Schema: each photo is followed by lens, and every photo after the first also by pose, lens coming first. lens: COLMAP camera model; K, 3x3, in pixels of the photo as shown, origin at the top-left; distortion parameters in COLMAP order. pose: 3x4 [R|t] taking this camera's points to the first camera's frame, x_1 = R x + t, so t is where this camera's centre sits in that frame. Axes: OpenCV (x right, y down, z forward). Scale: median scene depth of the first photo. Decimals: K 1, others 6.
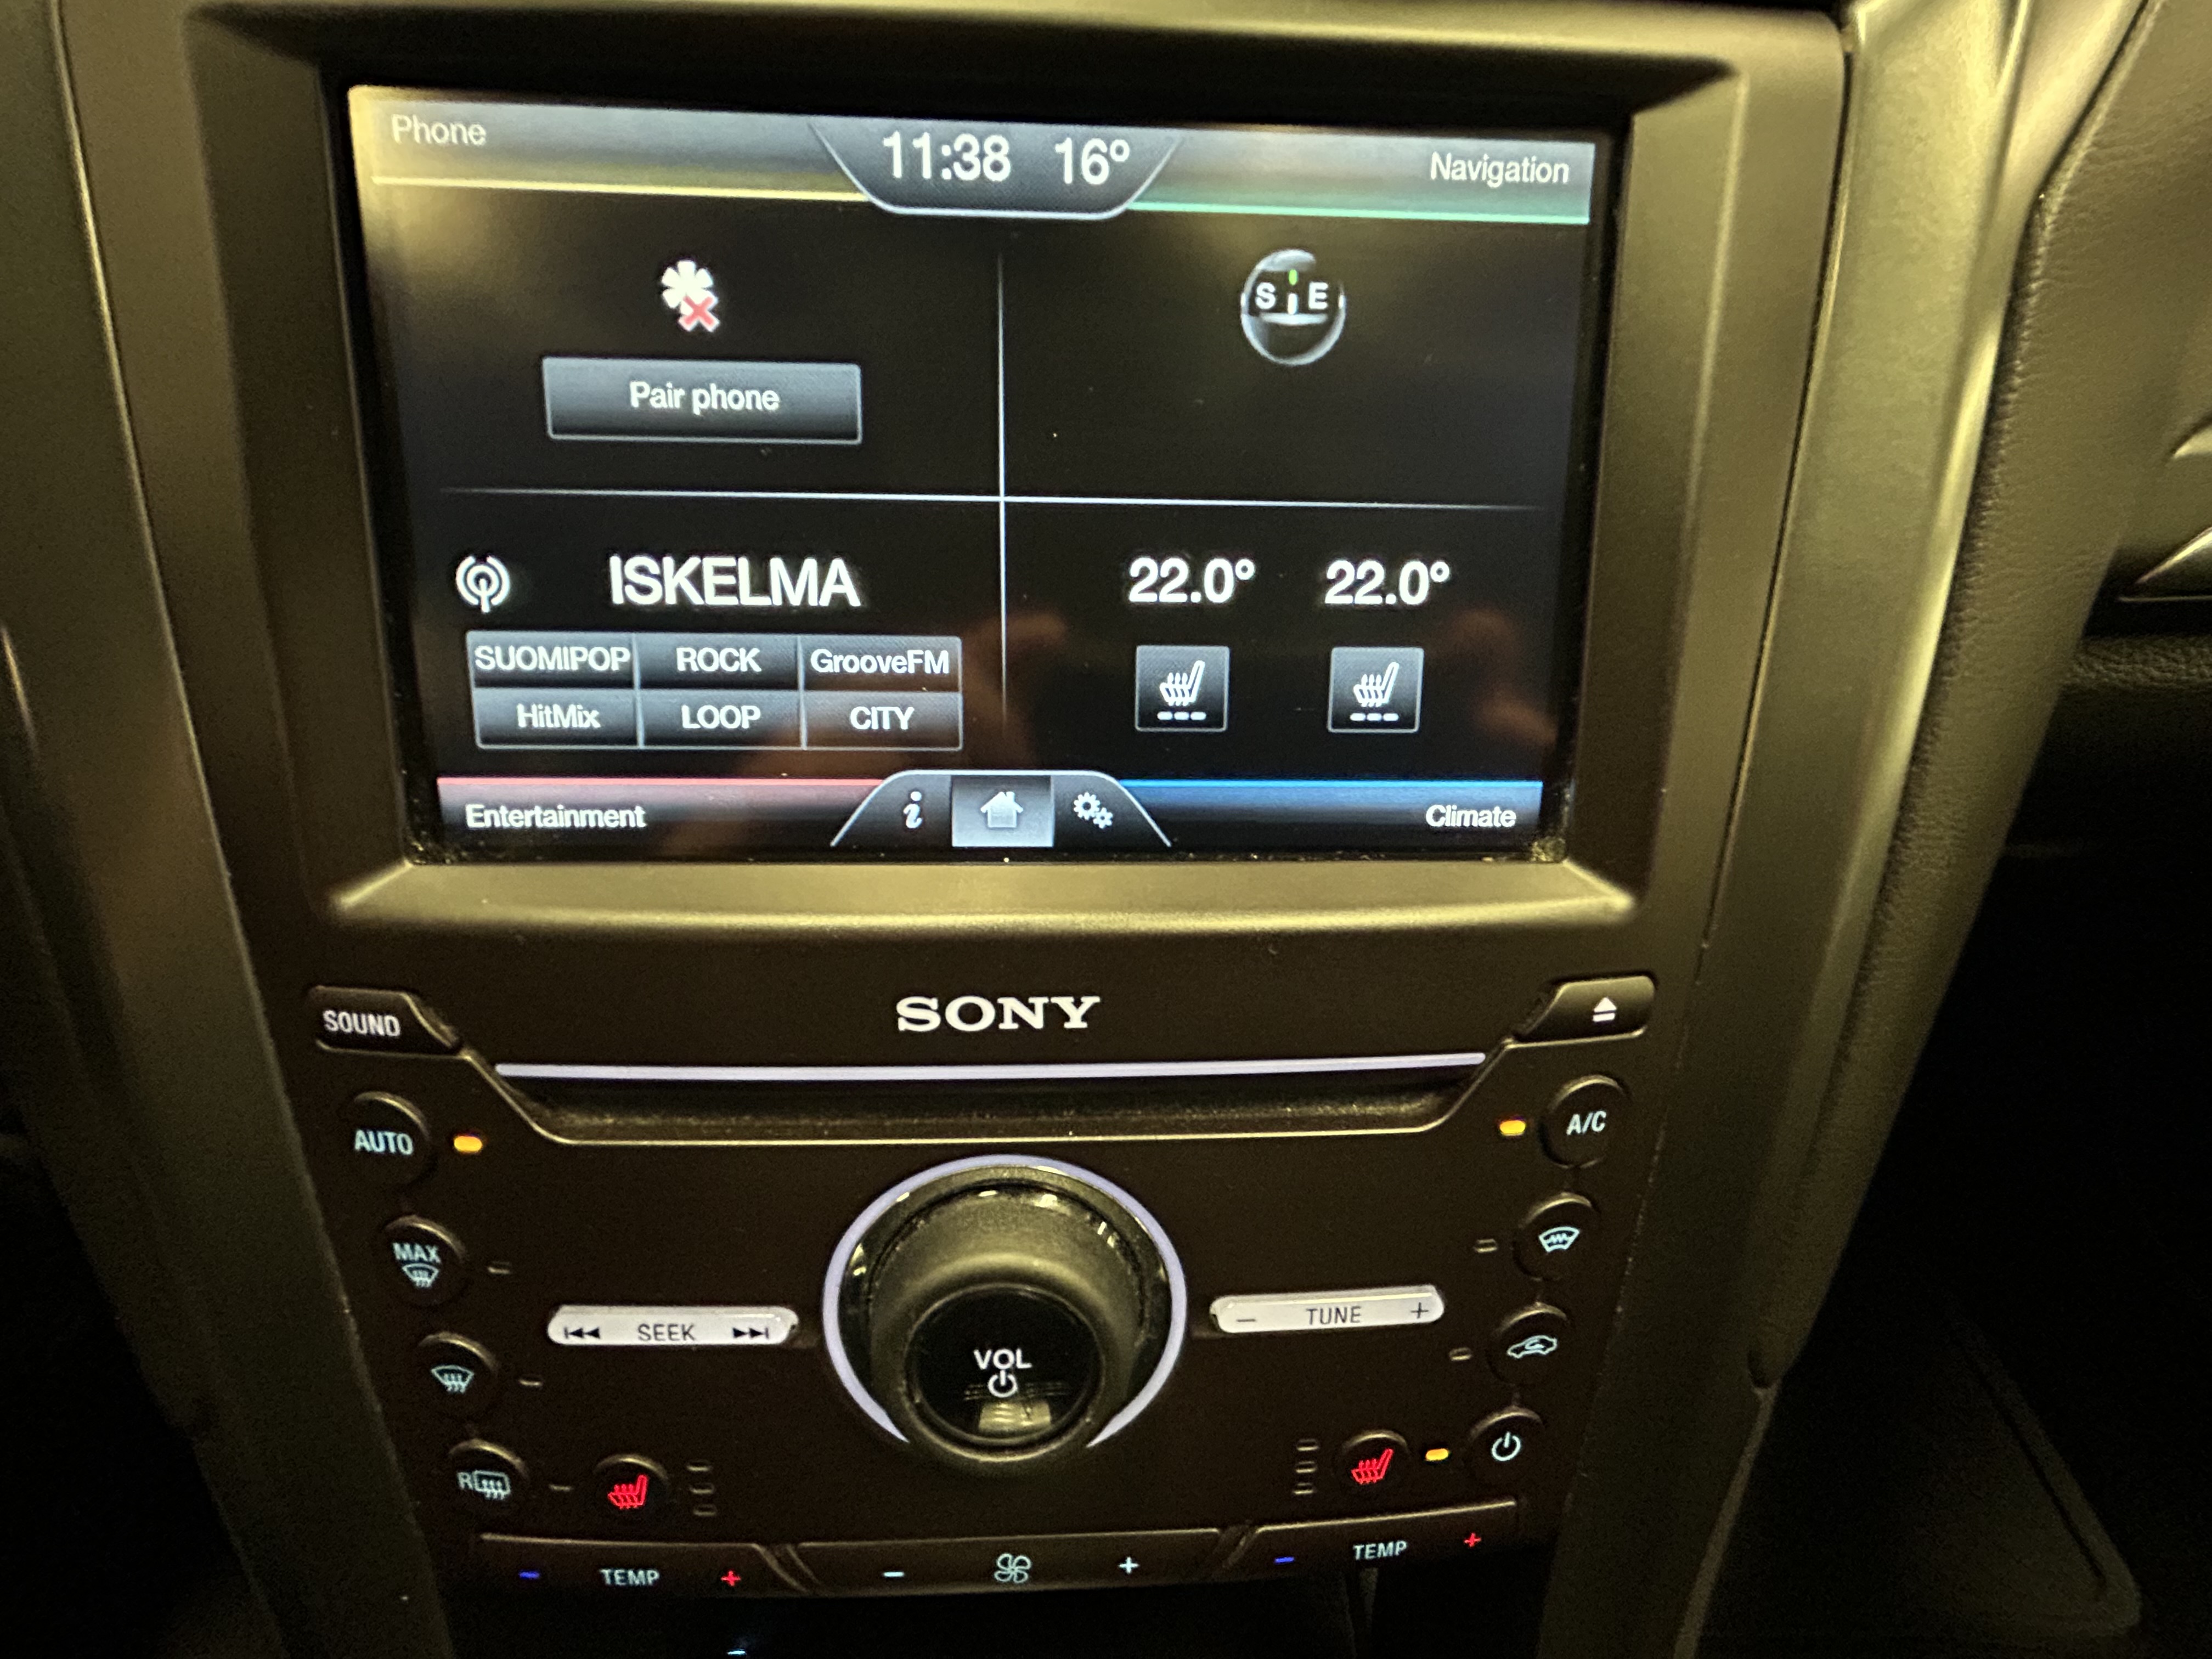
lens RADIAL K [[905.2, 0, 1106.0], [0, 905.2, 829.5], [0, 0, 1]] dist [-0.006686, 0.008202]
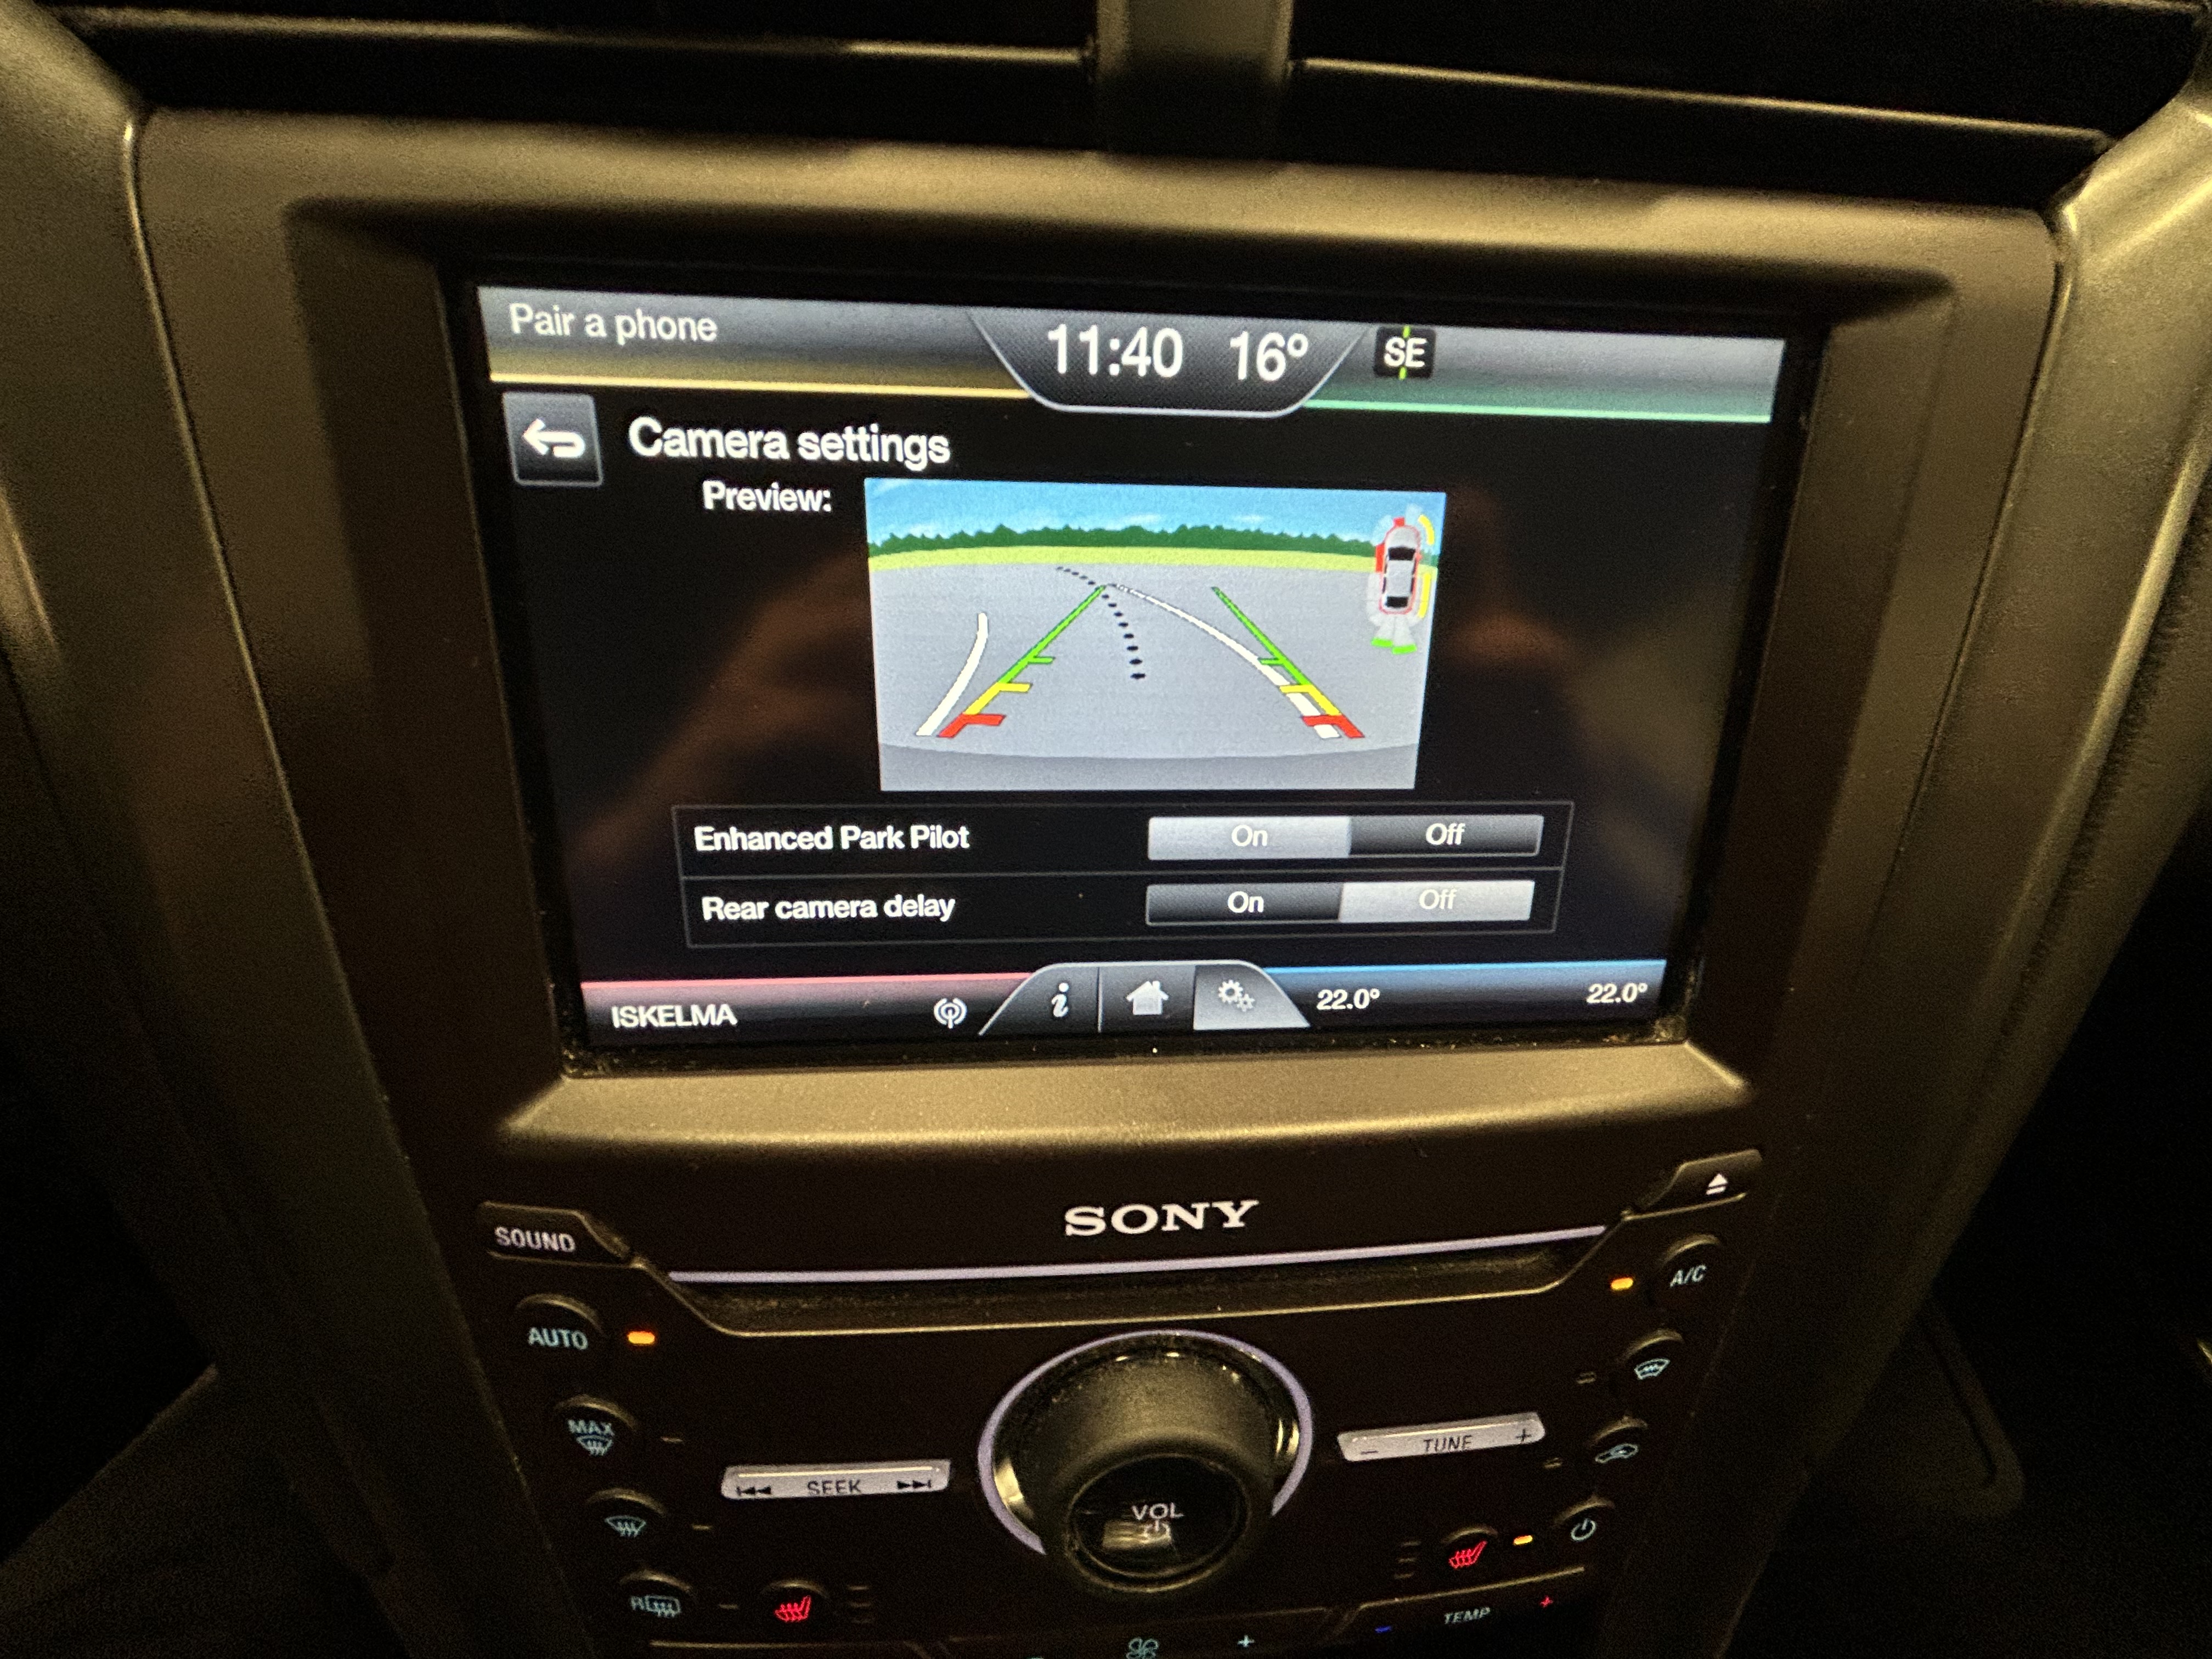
lens RADIAL K [[912.8, 0, 1106.0], [0, 912.8, 829.5], [0, 0, 1]] dist [-0.016137, 0.014865]
pose [[0.999150, -0.003550, 0.041074, -0.214986], [-0.001117, 0.993590, 0.113035, -0.343454], [-0.041212, -0.112985, 0.992742, 0.014328]]
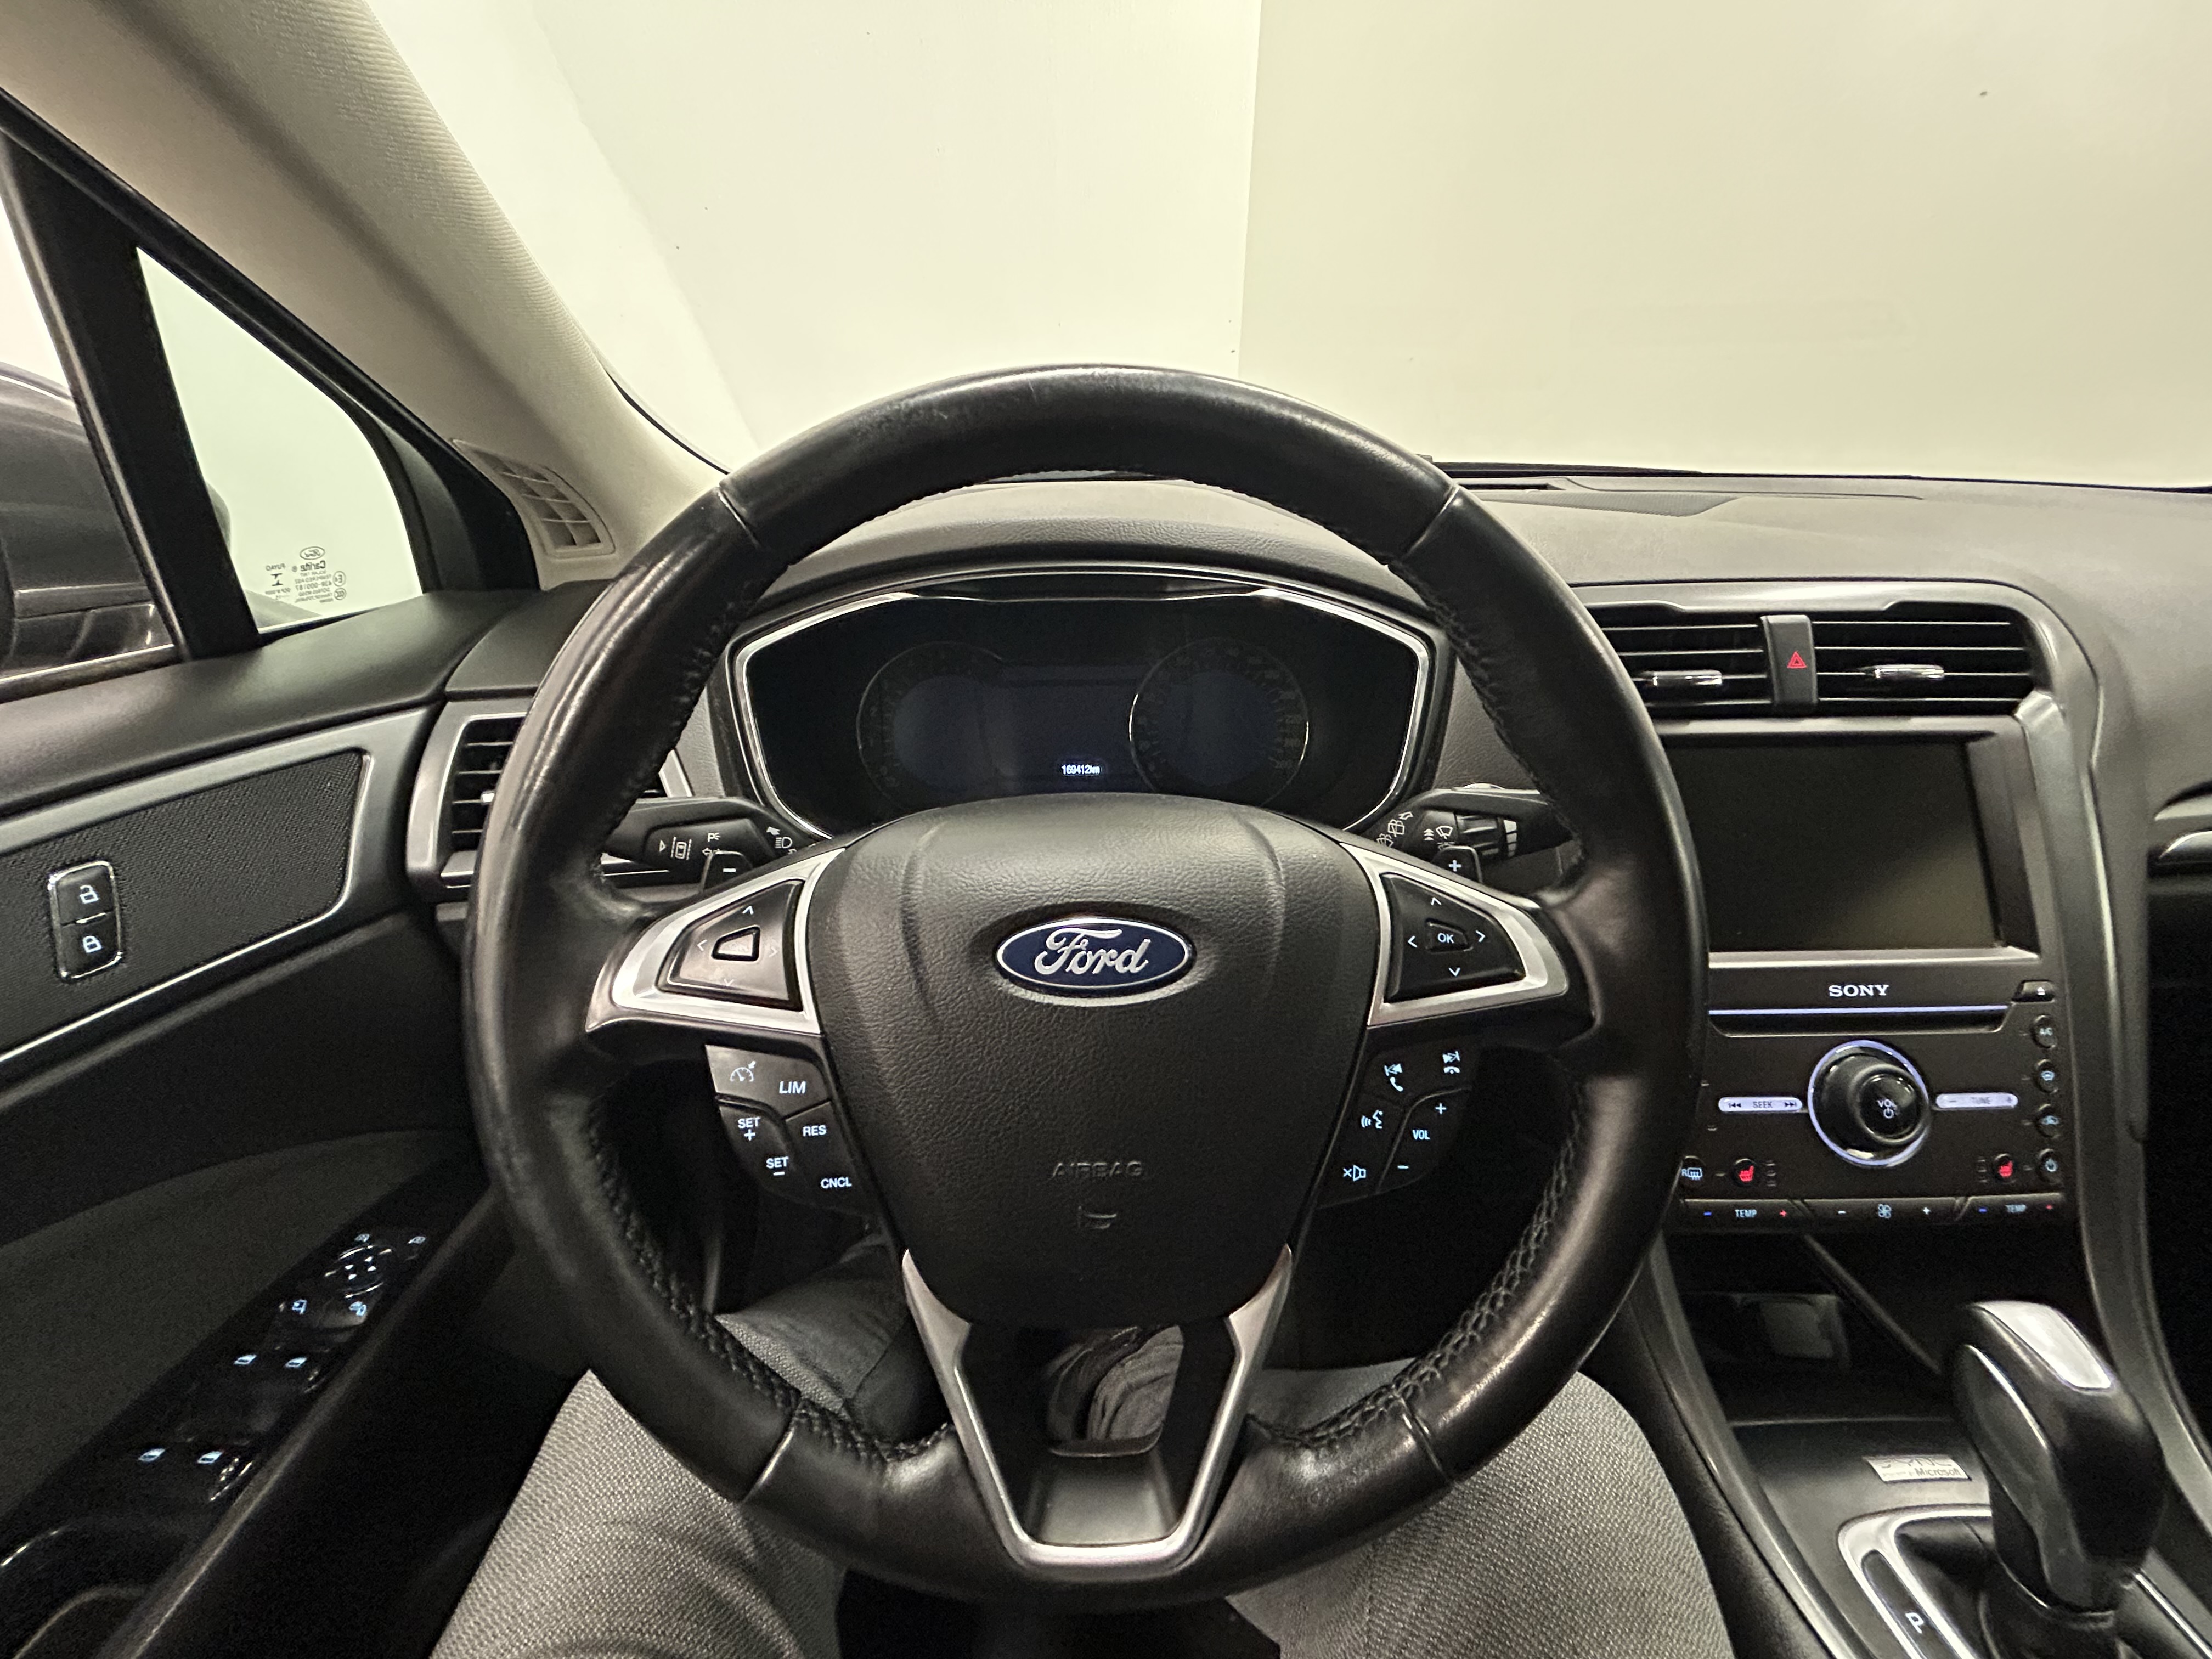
lens RADIAL K [[893.7, 0, 1102.5], [0, 893.7, 826.2], [0, 0, 1]] dist [0.003438, 0.000581]
pose [[0.998932, -0.032330, -0.033008, -2.686377], [0.019478, 0.942485, -0.333682, 0.656764], [0.041898, 0.332682, 0.942108, -2.361067]]
